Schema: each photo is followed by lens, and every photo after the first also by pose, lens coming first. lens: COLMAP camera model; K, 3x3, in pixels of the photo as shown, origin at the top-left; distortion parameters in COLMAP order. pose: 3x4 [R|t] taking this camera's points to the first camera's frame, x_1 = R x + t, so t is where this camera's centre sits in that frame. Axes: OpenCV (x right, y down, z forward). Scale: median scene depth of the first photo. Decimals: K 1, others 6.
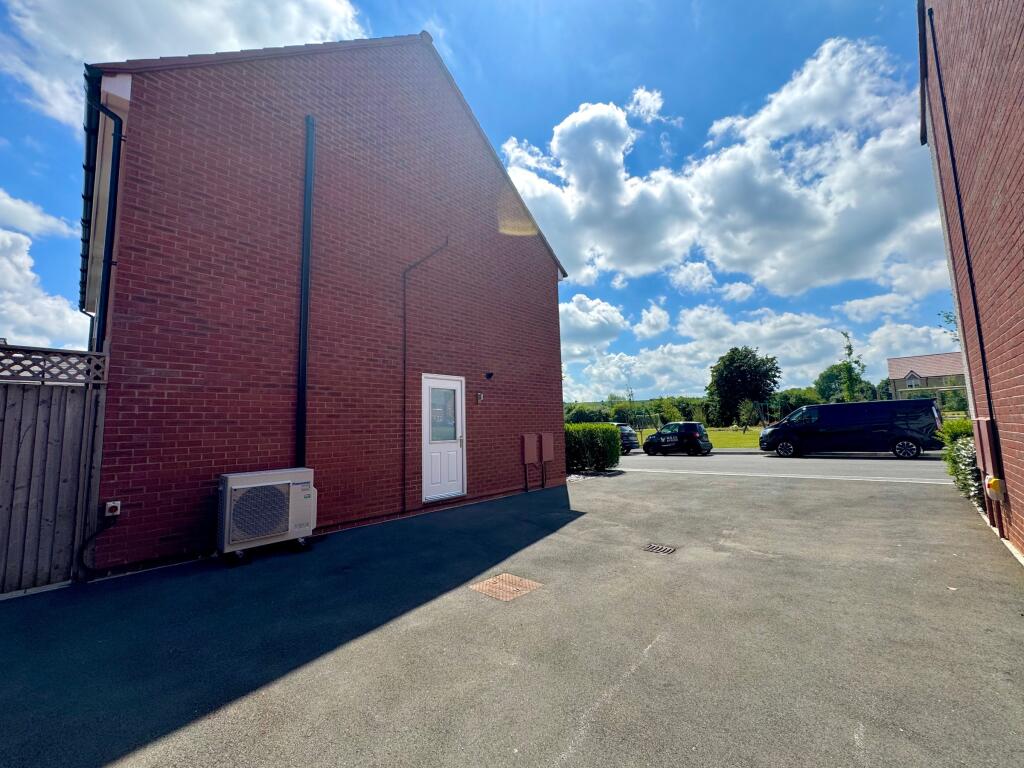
lens RADIAL K [[411.4, 0, 511.8], [0, 411.4, 383.2], [0, 0, 1]] dist [-0.003816, 0.000860]
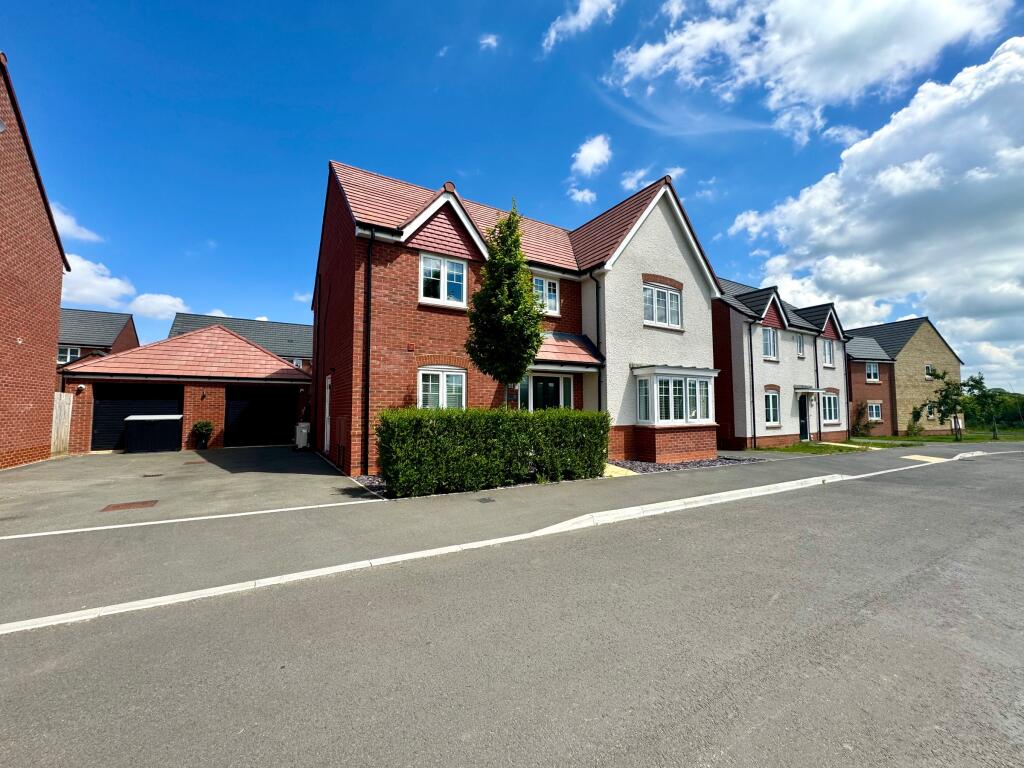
lens RADIAL K [[411.4, 0, 511.4], [0, 411.4, 386.7], [0, 0, 1]] dist [-0.003816, 0.000860]
pose [[-0.273436, -0.029018, -0.961452, 1.174323], [0.104062, 0.992786, -0.059559, 0.193349], [0.956245, -0.116337, -0.268444, 2.125574]]
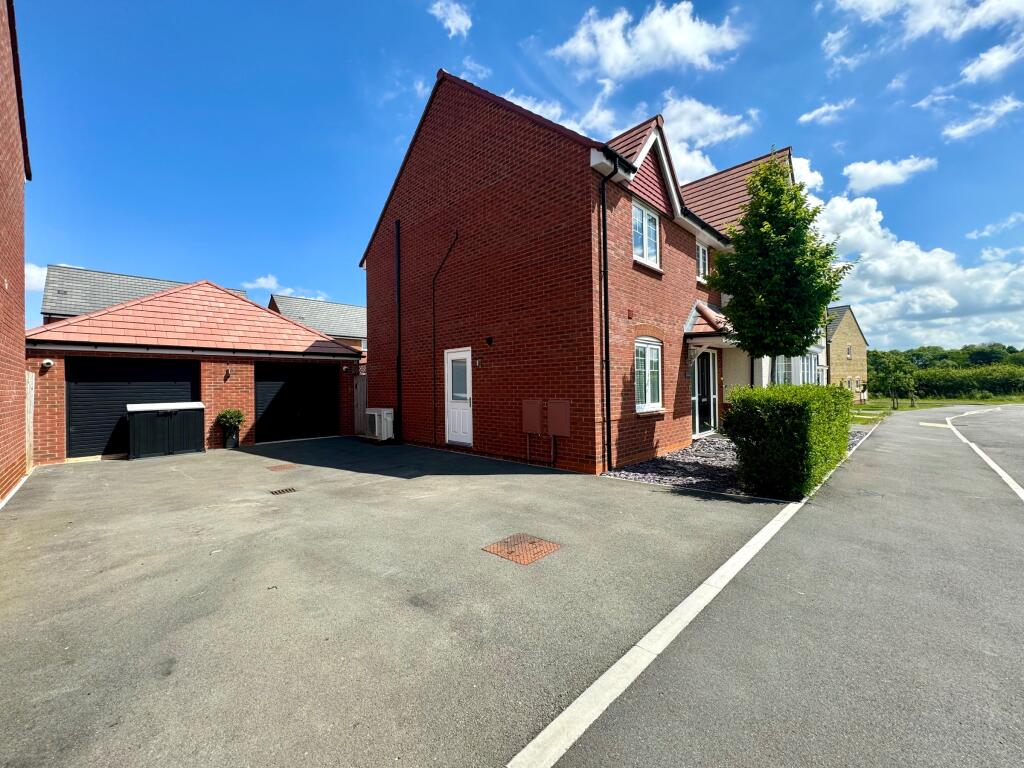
lens RADIAL K [[411.4, 0, 510.3], [0, 411.4, 386.2], [0, 0, 1]] dist [-0.003816, 0.000860]
pose [[-0.033089, 0.023069, -0.999186, 1.103360], [0.115412, 0.993134, 0.019107, 0.091422], [0.992766, -0.114686, -0.035524, 1.214930]]
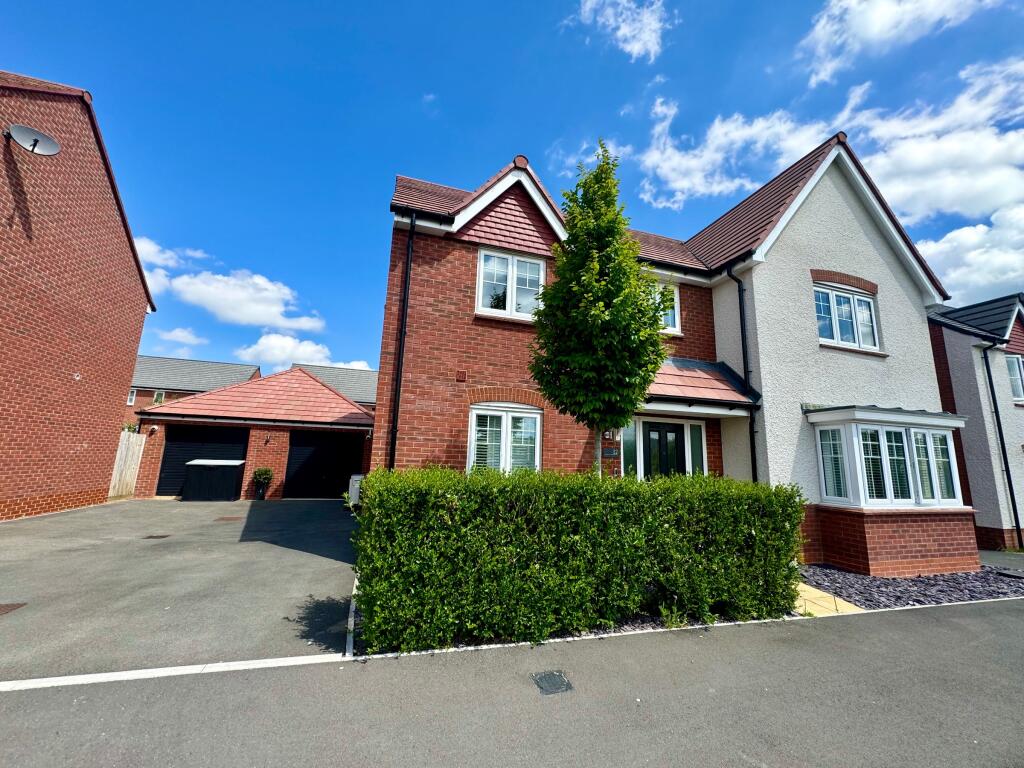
lens RADIAL K [[411.4, 0, 511.6], [0, 411.4, 382.8], [0, 0, 1]] dist [-0.003816, 0.000860]
pose [[-0.490923, -0.154934, -0.857316, 0.748212], [0.065145, 0.974776, -0.213466, 0.175457], [0.868764, -0.160645, -0.468446, 2.010316]]
